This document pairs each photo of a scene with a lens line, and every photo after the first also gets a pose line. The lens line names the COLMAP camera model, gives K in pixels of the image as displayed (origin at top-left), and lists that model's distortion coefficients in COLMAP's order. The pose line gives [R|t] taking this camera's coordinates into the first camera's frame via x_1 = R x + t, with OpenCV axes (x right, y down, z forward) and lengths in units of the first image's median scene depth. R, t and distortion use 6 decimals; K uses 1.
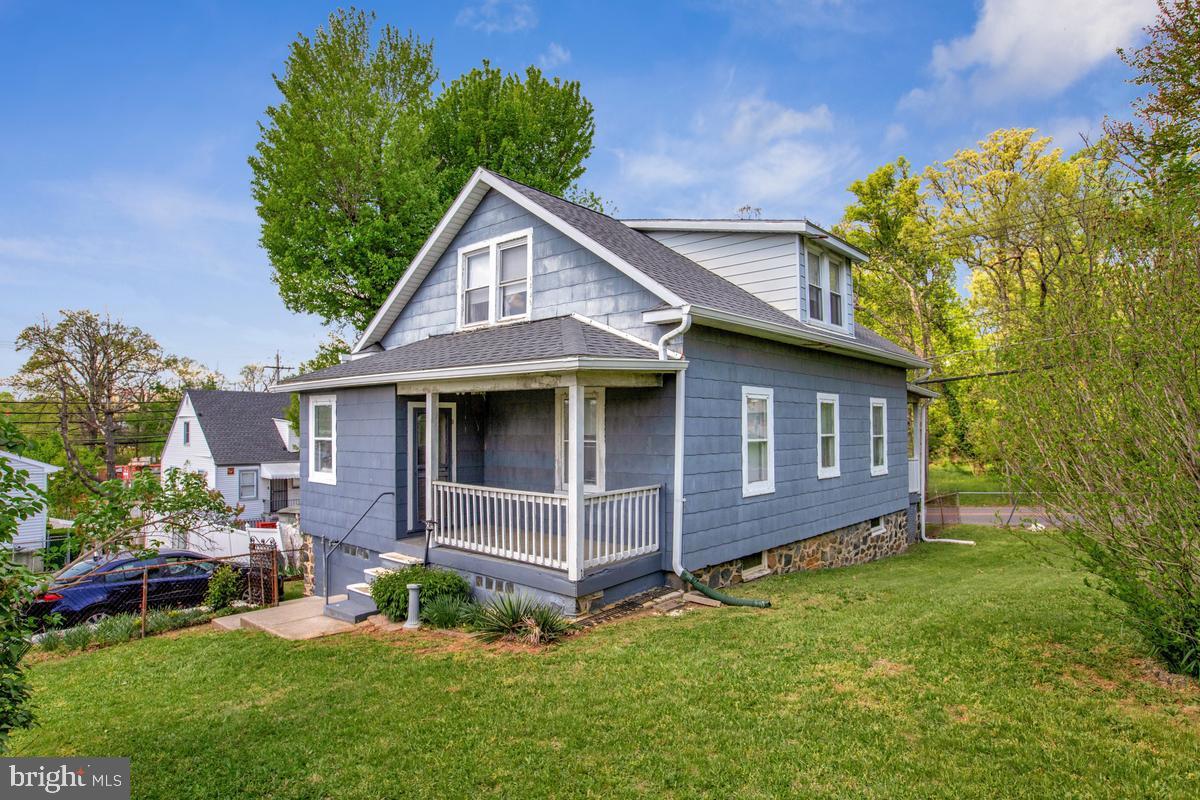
lens RADIAL K [[698.0, 0, 596.8], [0, 698.0, 404.1], [0, 0, 1]] dist [-0.000440, -0.000037]
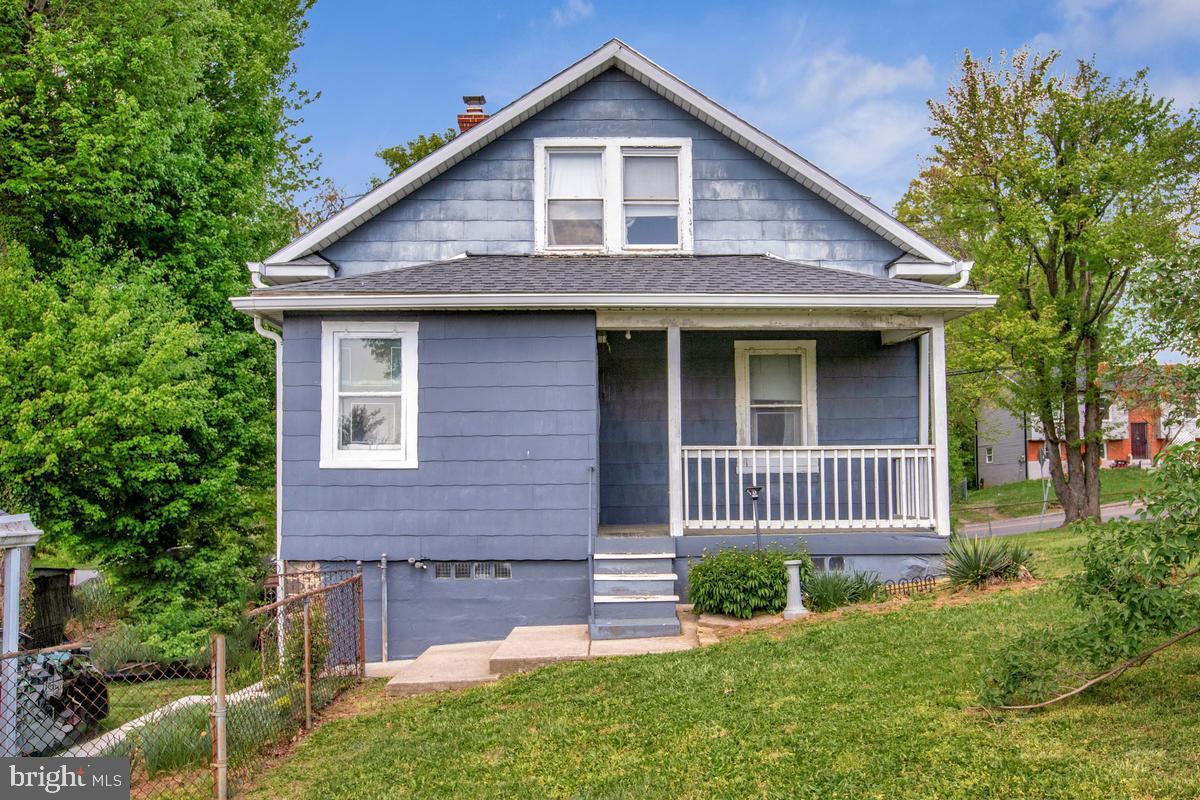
lens RADIAL K [[1046.1, 0, 611.5], [0, 1046.1, 403.3], [0, 0, 1]] dist [0.009782, 0.002095]
pose [[0.694155, 0.060136, 0.717309, -0.996706], [-0.008382, 0.997112, -0.075483, 0.137829], [-0.719777, 0.046385, 0.692654, 0.257702]]
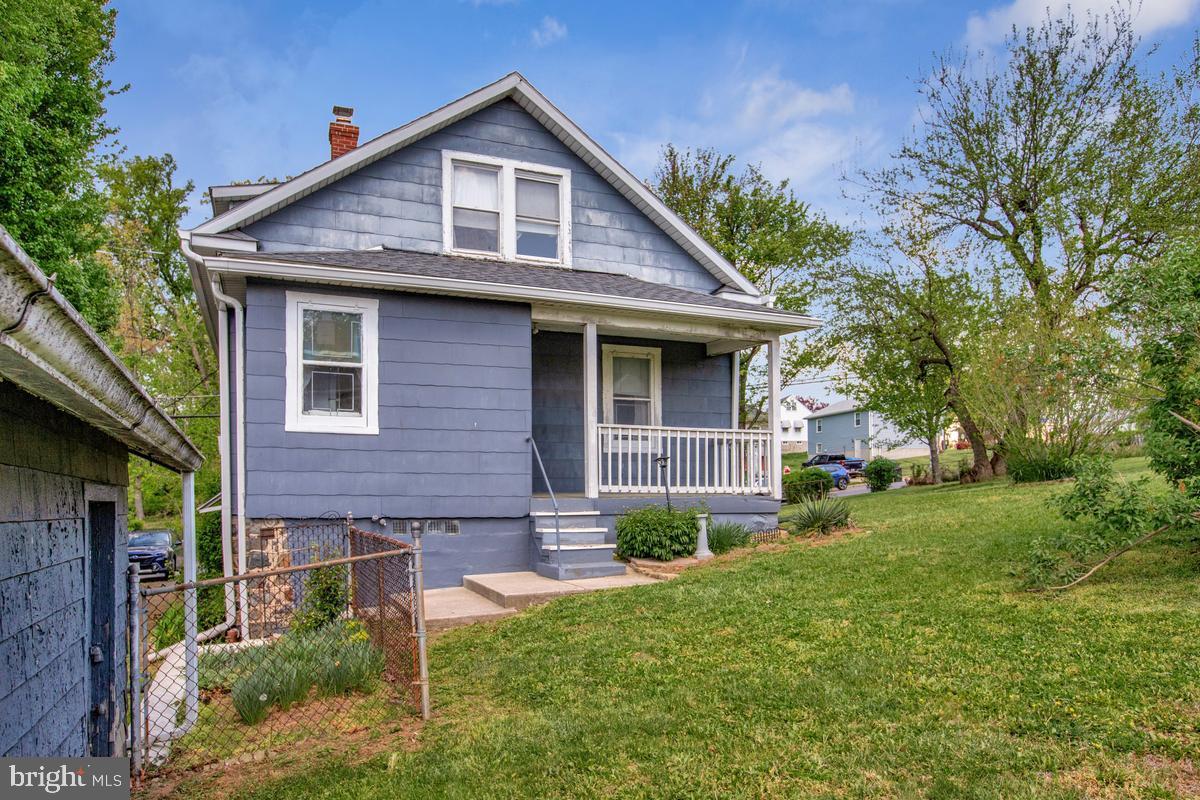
lens RADIAL K [[838.3, 0, 570.4], [0, 838.3, 479.2], [0, 0, 1]] dist [0.006478, 0.011061]
pose [[0.395968, 0.024879, 0.917927, -1.128106], [-0.015478, 0.999672, -0.020418, 0.187272], [-0.918134, -0.006123, 0.396223, 0.553778]]
